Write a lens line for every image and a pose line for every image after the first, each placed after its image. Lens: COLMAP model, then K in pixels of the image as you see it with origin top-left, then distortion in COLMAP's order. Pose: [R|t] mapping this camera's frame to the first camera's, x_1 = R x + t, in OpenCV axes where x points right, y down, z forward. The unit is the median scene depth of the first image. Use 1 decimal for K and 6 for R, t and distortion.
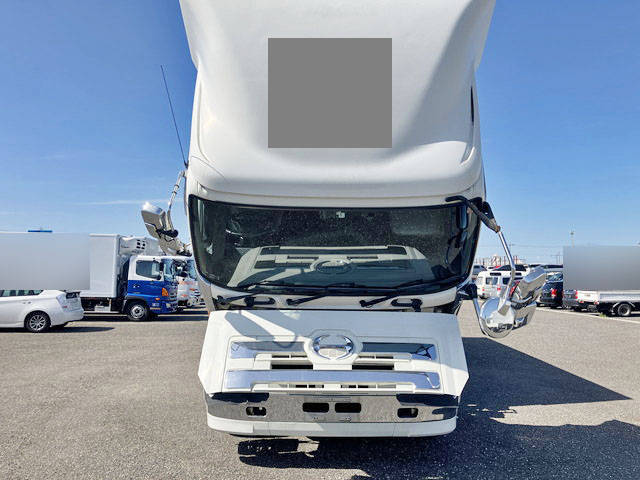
lens RADIAL K [[528.8, 0, 320.0], [0, 528.8, 240.0], [0, 0, 1]] dist [0.003507, 0.001808]
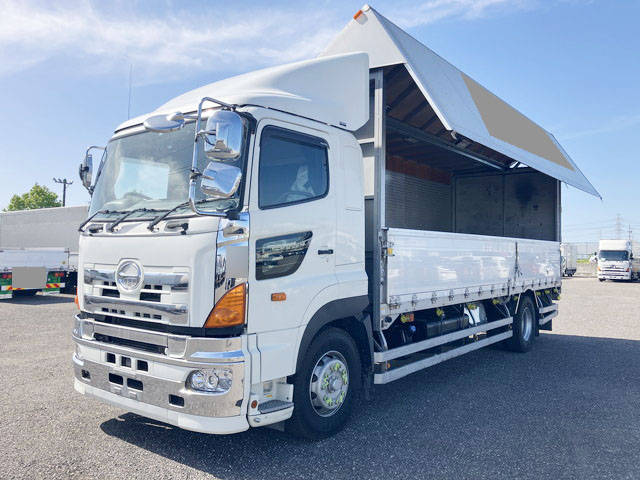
lens RADIAL K [[535.7, 0, 337.5], [0, 535.7, 252.6], [0, 0, 1]] dist [0.007275, 0.004550]
pose [[0.808161, 0.004175, -0.588947, 0.255535], [0.025492, 0.998790, 0.042061, 0.014197], [0.588409, -0.049005, 0.807077, 0.126655]]
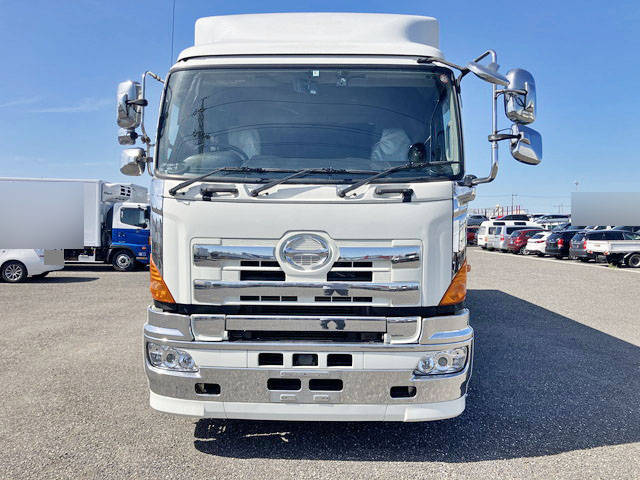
lens RADIAL K [[518.5, 0, 320.0], [0, 518.5, 240.0], [0, 0, 1]] dist [0.007783, -0.004048]
pose [[0.999987, 0.002060, -0.004567, 0.013220], [-0.001631, 0.995746, 0.092122, 0.010419], [0.004737, -0.092114, 0.995737, 0.074916]]
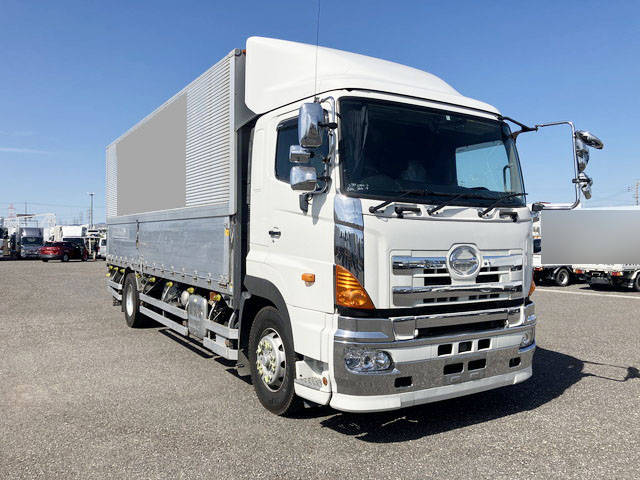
lens RADIAL K [[528.8, 0, 320.0], [0, 528.8, 240.0], [0, 0, 1]] dist [0.003507, 0.001808]
pose [[0.845854, -0.001620, 0.533411, -0.201521], [-0.032786, 0.997947, 0.055020, 0.011847], [-0.532405, -0.064027, 0.844065, 0.096129]]
